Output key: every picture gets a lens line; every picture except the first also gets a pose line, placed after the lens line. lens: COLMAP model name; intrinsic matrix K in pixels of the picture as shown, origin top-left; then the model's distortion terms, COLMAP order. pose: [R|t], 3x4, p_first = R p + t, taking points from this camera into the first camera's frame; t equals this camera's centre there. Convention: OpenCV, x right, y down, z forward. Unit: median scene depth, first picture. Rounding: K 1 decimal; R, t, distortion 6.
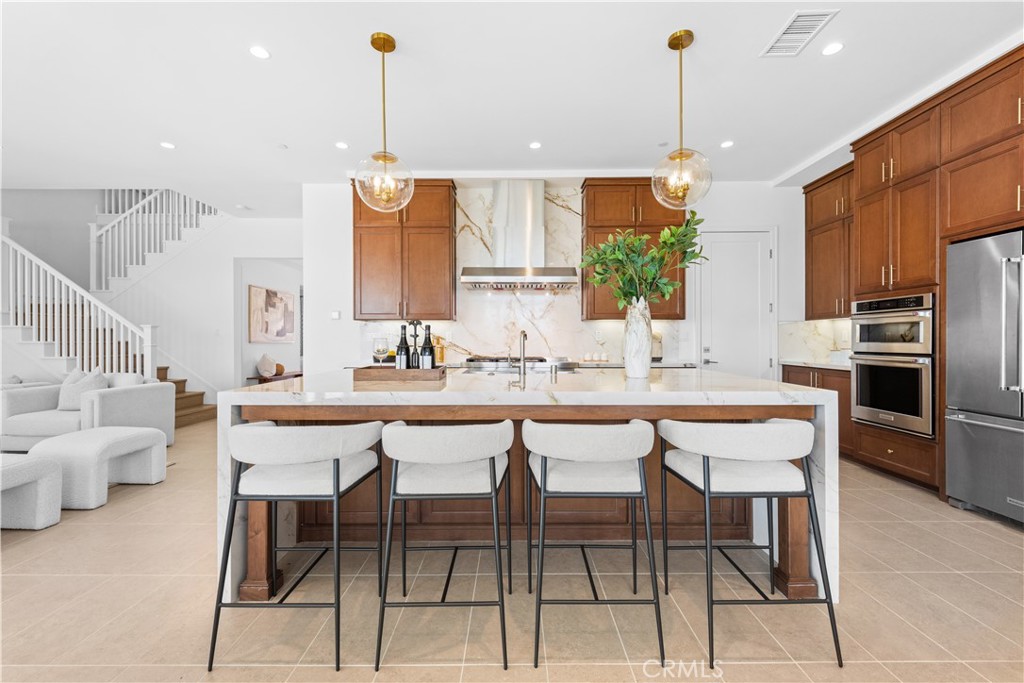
lens RADIAL K [[427.9, 0, 513.5], [0, 427.9, 341.3], [0, 0, 1]] dist [0.002766, 0.000566]
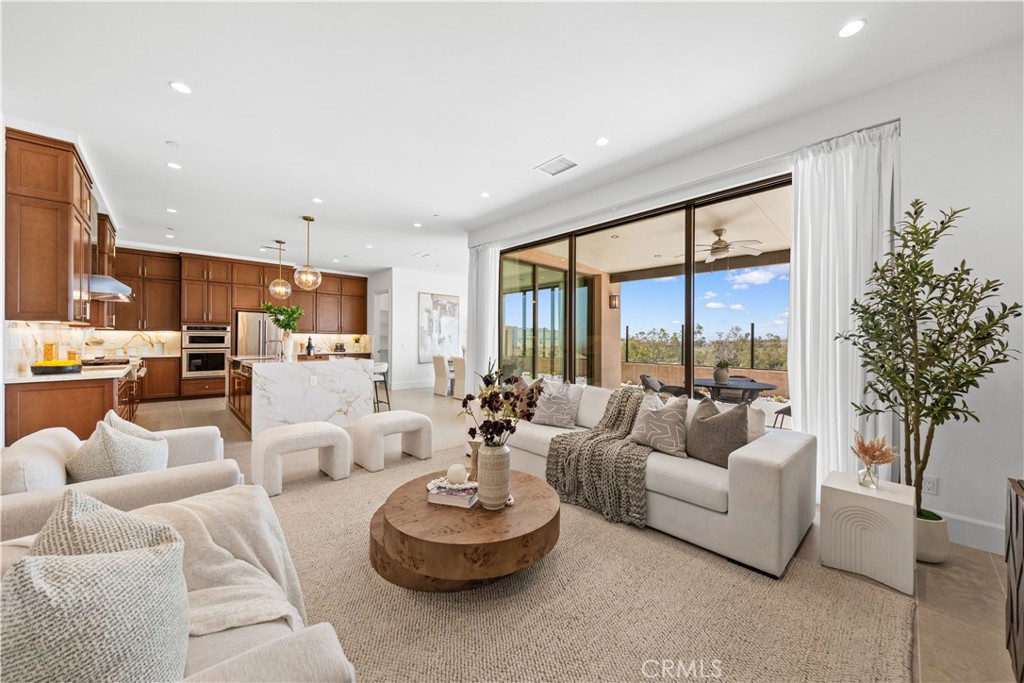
lens RADIAL K [[367.4, 0, 512.9], [0, 367.4, 339.8], [0, 0, 1]] dist [0.006042, -0.001472]
pose [[-0.669287, -0.000056, 0.743004, -1.759904], [-0.000989, 0.999999, -0.000815, -0.017610], [-0.743003, -0.001280, -0.669286, 1.020735]]
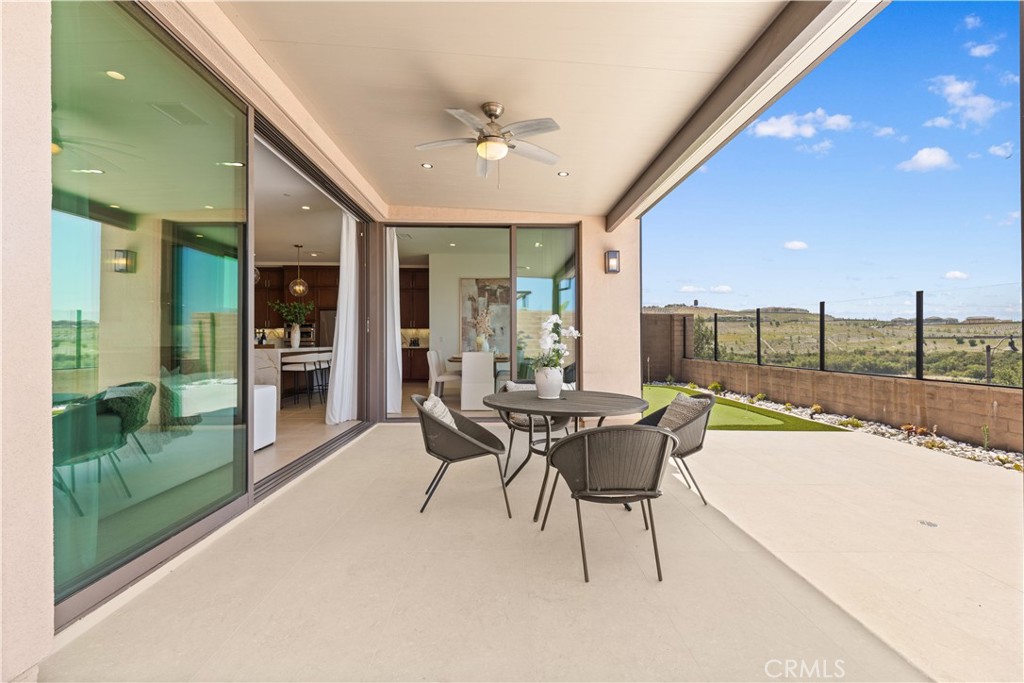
lens RADIAL K [[440.4, 0, 515.9], [0, 440.4, 333.9], [0, 0, 1]] dist [-0.016330, -0.000696]
pose [[-0.021250, 0.018525, 0.999603, -2.072063], [0.004505, 0.999820, -0.018433, 0.035004], [-0.999764, 0.004112, -0.021329, -0.428025]]
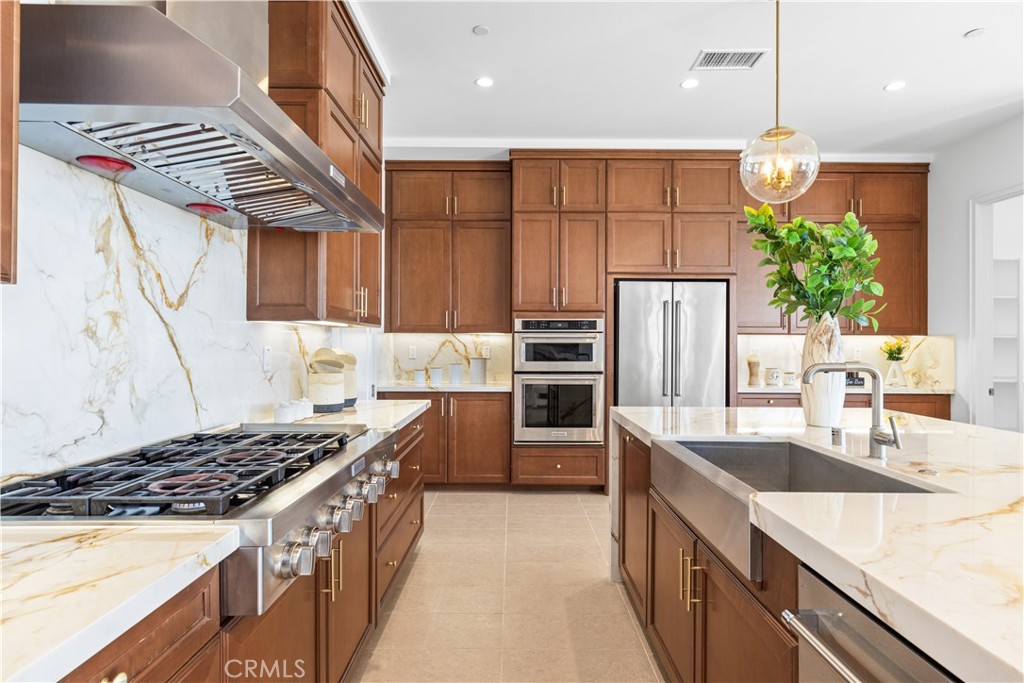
lens RADIAL K [[545.1, 0, 507.4], [0, 545.1, 337.4], [0, 0, 1]] dist [-0.004318, -0.000336]
pose [[0.019138, 0.014304, 0.999715, -0.407091], [-0.001559, 0.999897, -0.014277, -0.033583], [-0.999816, -0.001285, 0.019158, 1.006626]]
